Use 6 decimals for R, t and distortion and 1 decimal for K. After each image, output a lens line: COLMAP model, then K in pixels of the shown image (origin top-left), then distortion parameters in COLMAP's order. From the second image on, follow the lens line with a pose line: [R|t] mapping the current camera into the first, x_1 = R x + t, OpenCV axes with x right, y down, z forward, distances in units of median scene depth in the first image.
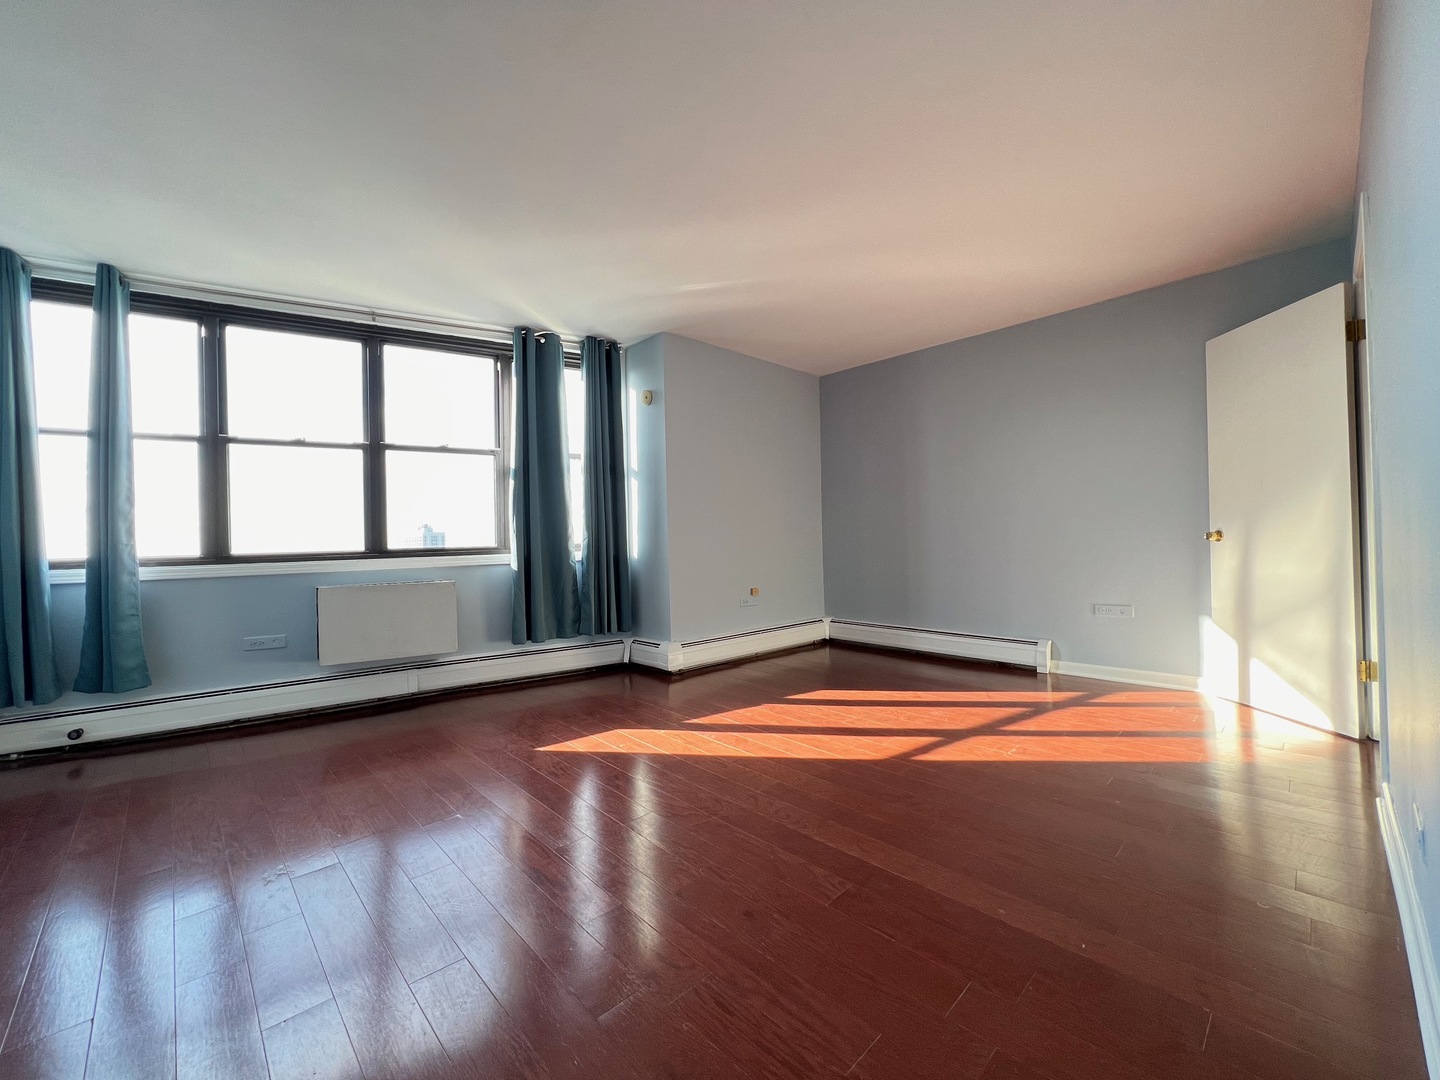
lens RADIAL K [[578.4, 0, 715.3], [0, 578.4, 540.1], [0, 0, 1]] dist [-0.001035, 0.000611]
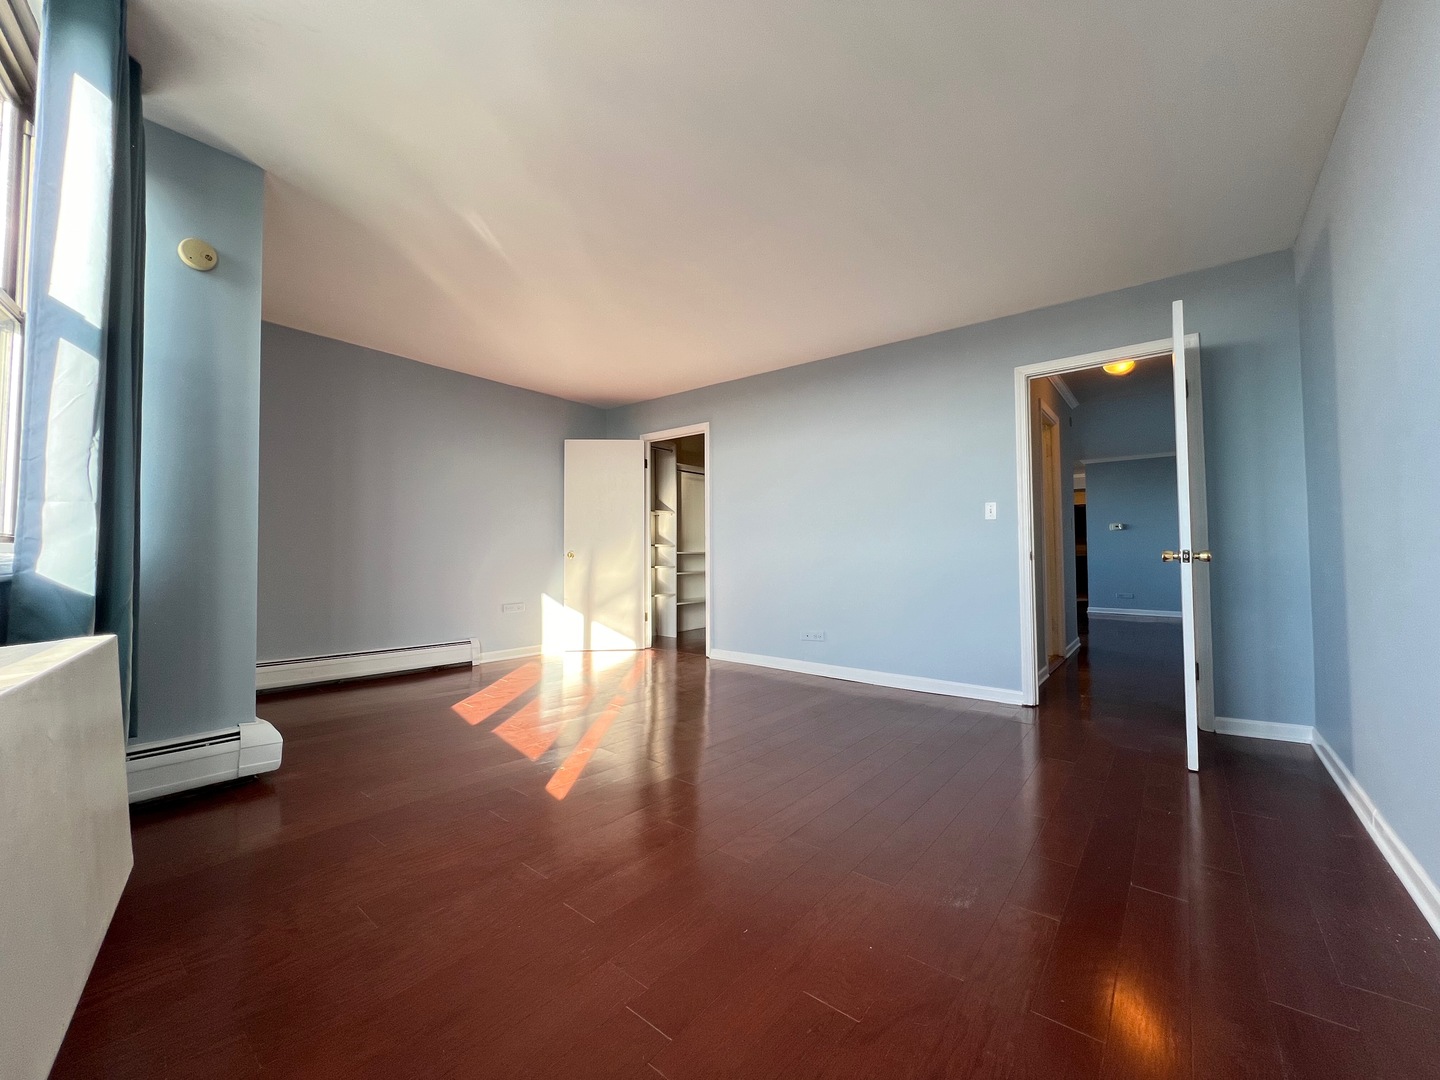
lens RADIAL K [[578.4, 0, 715.3], [0, 578.4, 540.1], [0, 0, 1]] dist [-0.001035, 0.000611]
pose [[-0.122741, 0.055828, 0.990867, -0.850484], [-0.003972, 0.998381, -0.056743, 0.041197], [-0.992431, -0.010900, -0.122321, 0.776471]]
